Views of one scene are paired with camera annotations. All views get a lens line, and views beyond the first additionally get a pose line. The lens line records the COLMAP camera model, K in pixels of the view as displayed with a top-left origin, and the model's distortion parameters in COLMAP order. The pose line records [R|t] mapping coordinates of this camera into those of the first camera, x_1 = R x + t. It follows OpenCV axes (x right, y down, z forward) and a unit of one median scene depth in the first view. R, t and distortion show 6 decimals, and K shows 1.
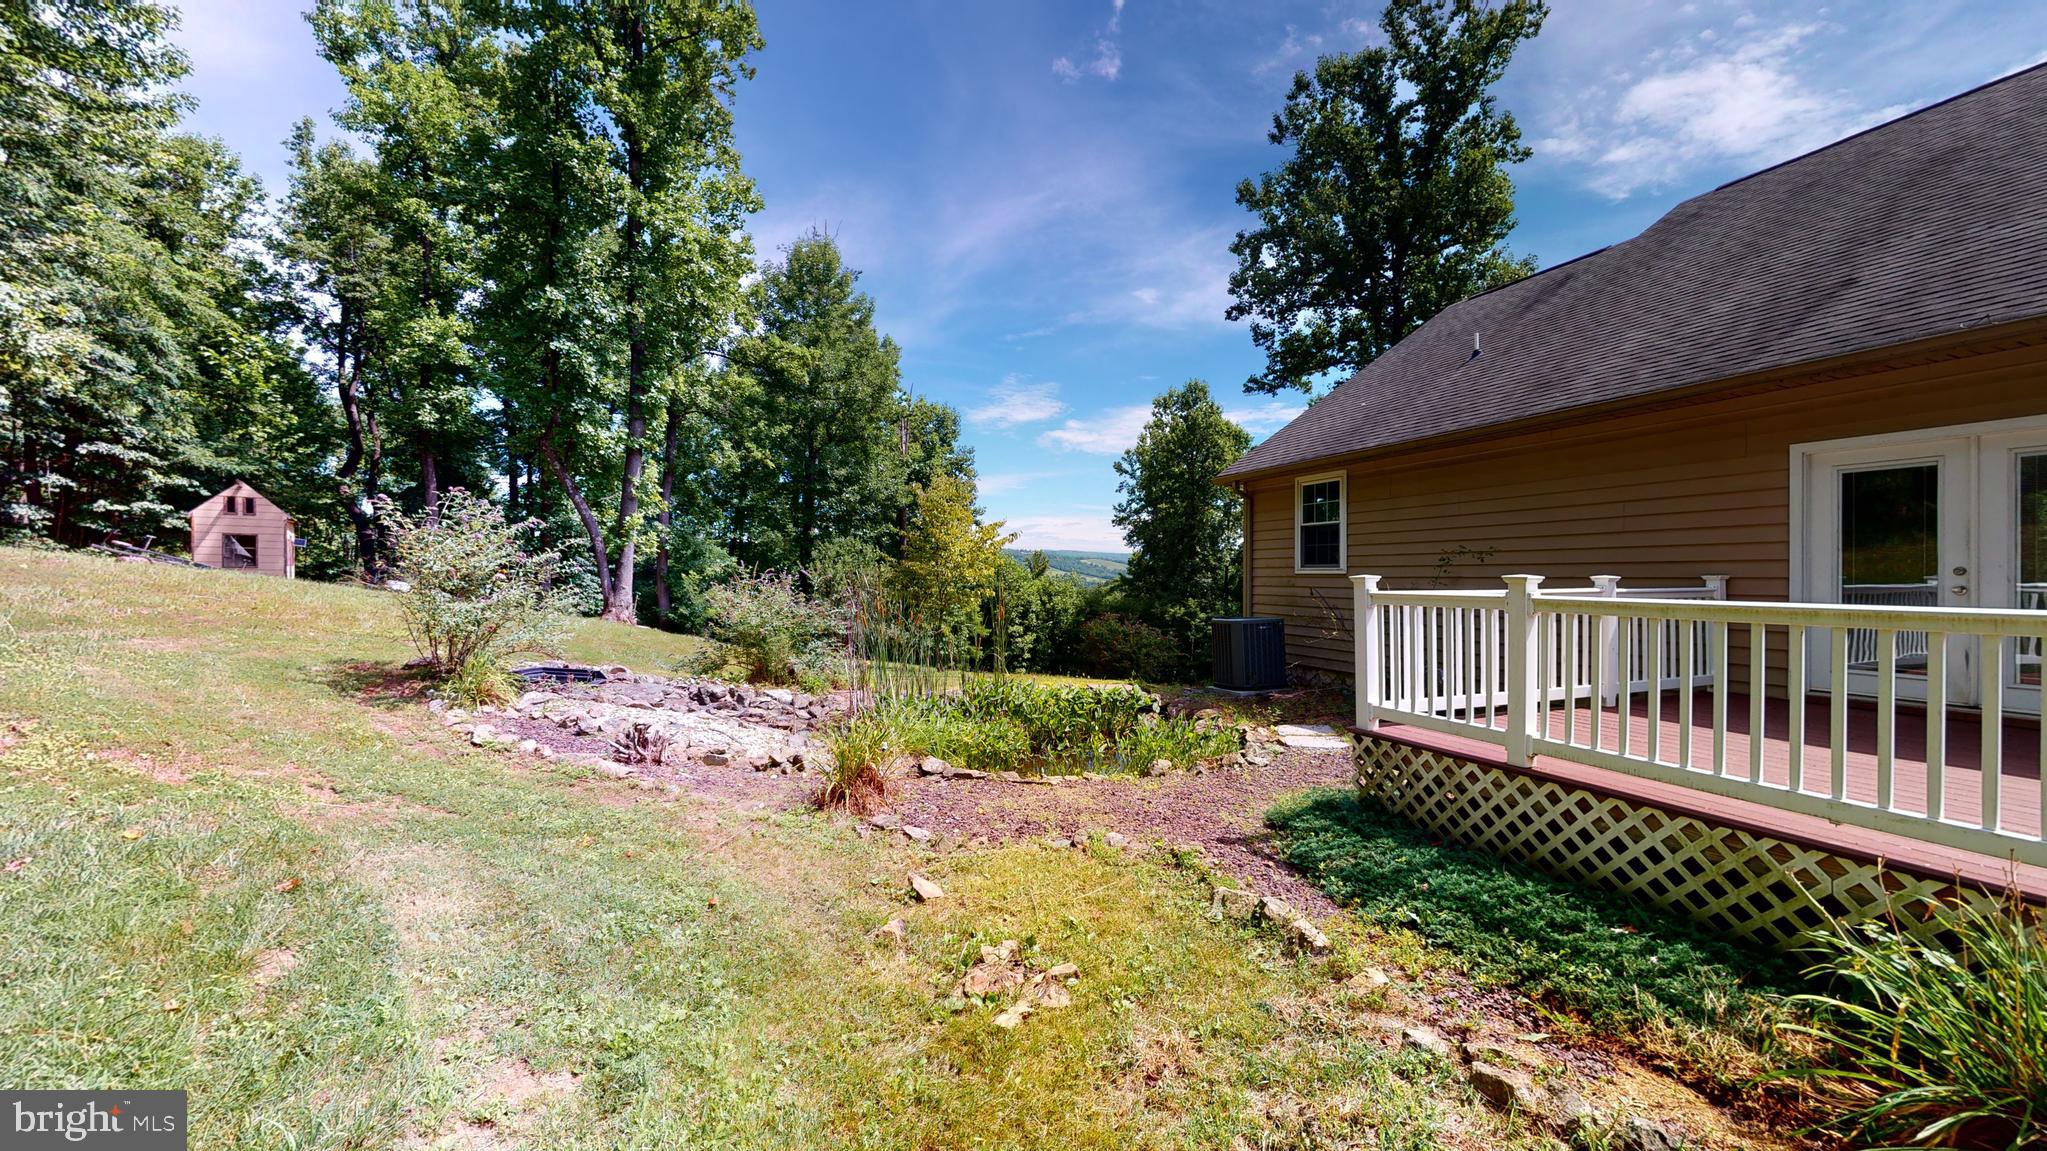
lens RADIAL K [[754.1, 0, 1033.9], [0, 754.1, 582.5], [0, 0, 1]] dist [0.003435, -0.000081]
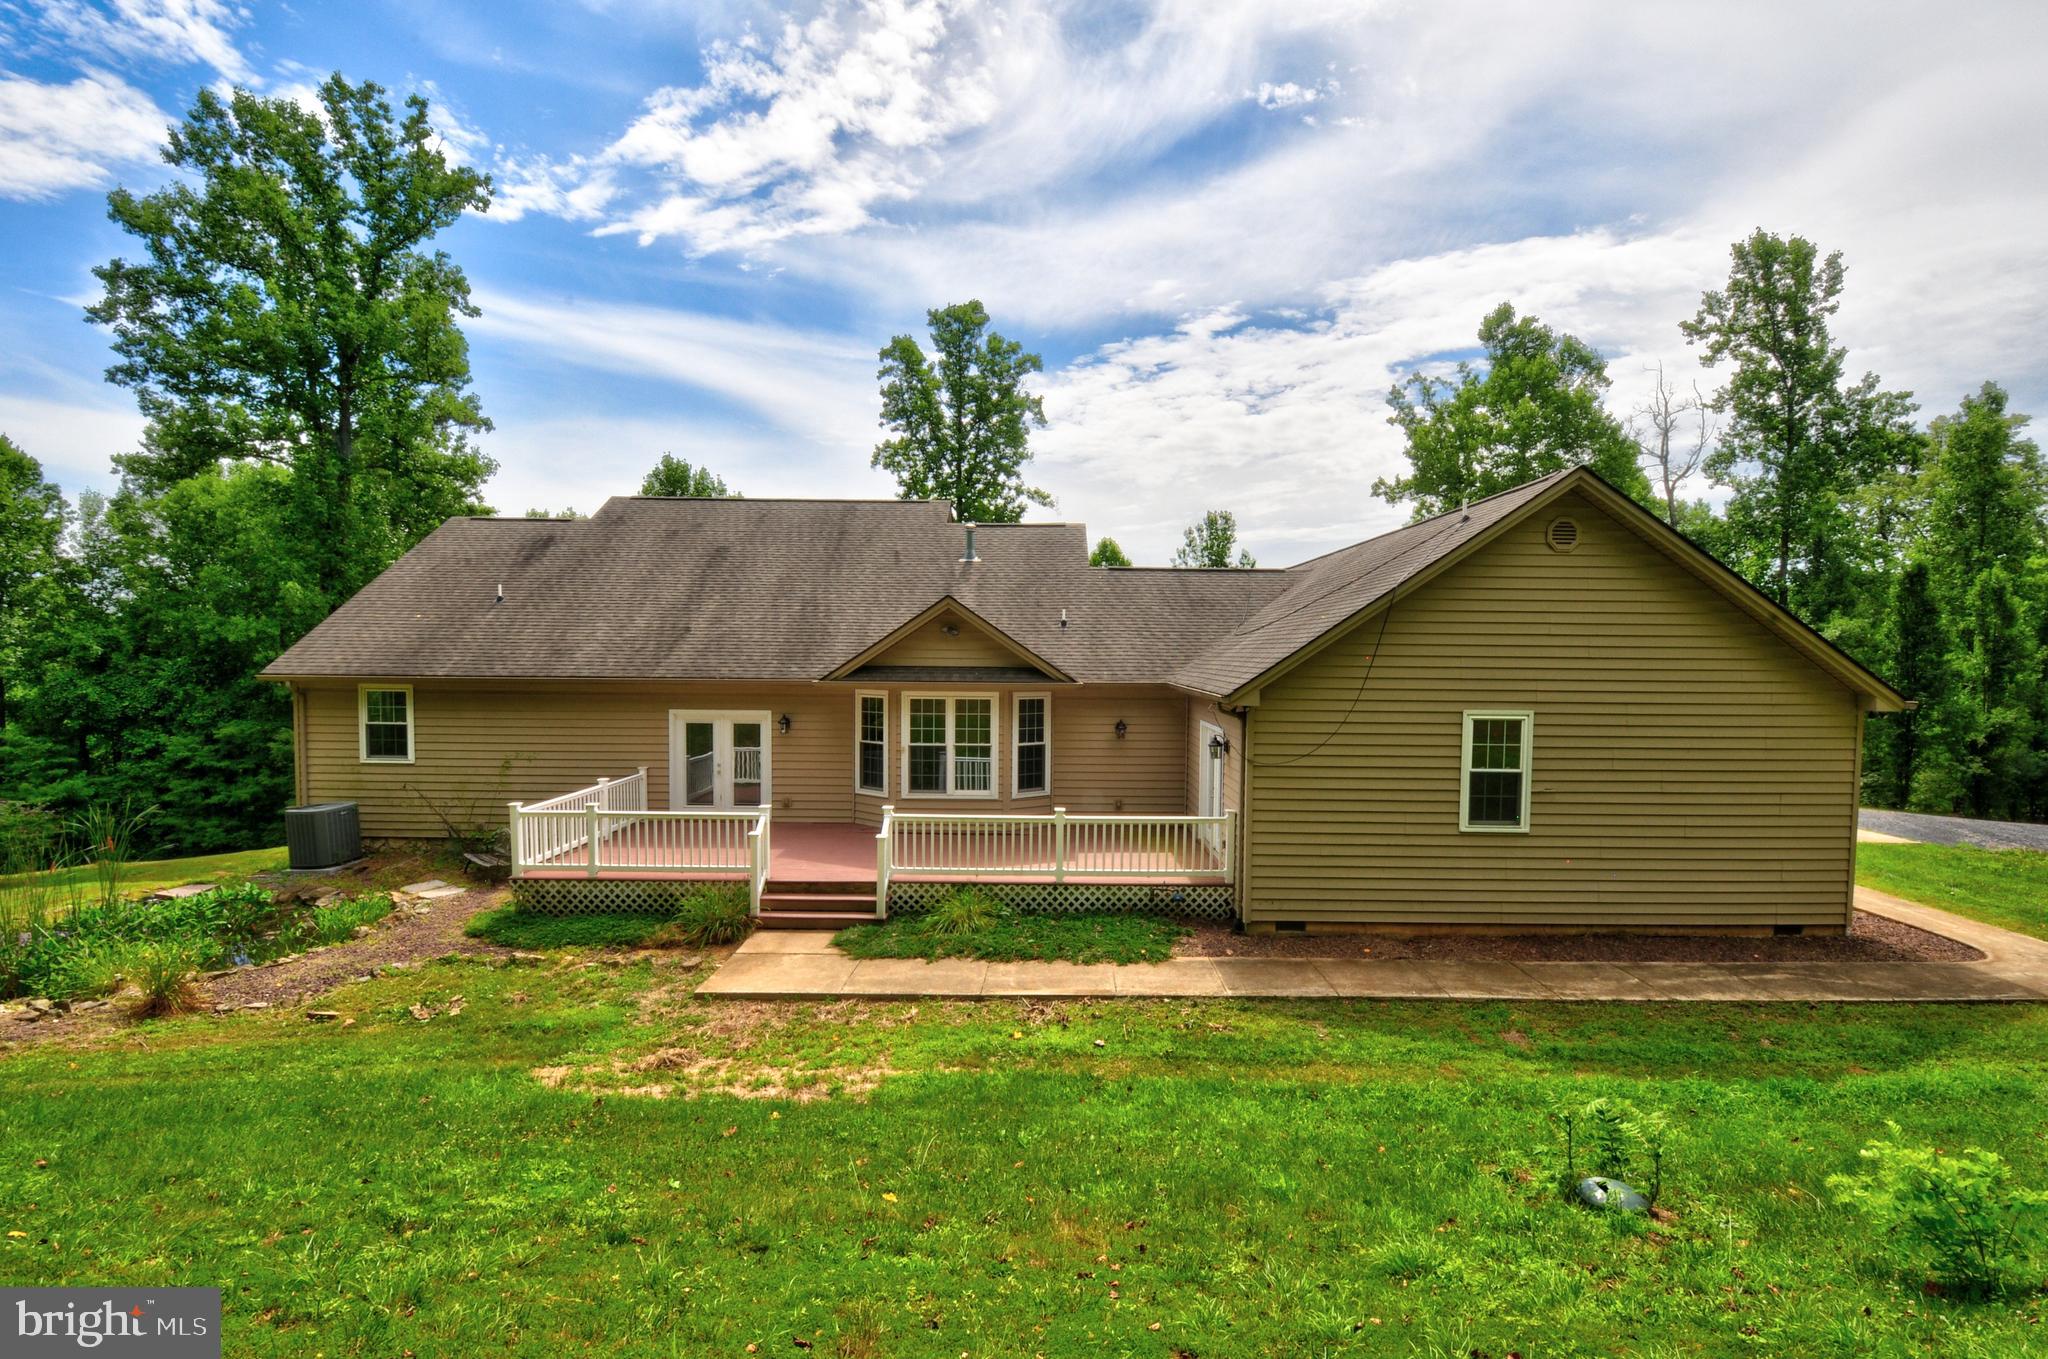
lens RADIAL K [[902.9, 0, 1031.9], [0, 902.9, 691.8], [0, 0, 1]] dist [-0.023945, -0.002102]
pose [[0.389484, -0.036192, 0.920322, -1.428460], [0.005660, 0.999303, 0.036903, -0.451100], [-0.921016, -0.009164, 0.389417, -1.427097]]
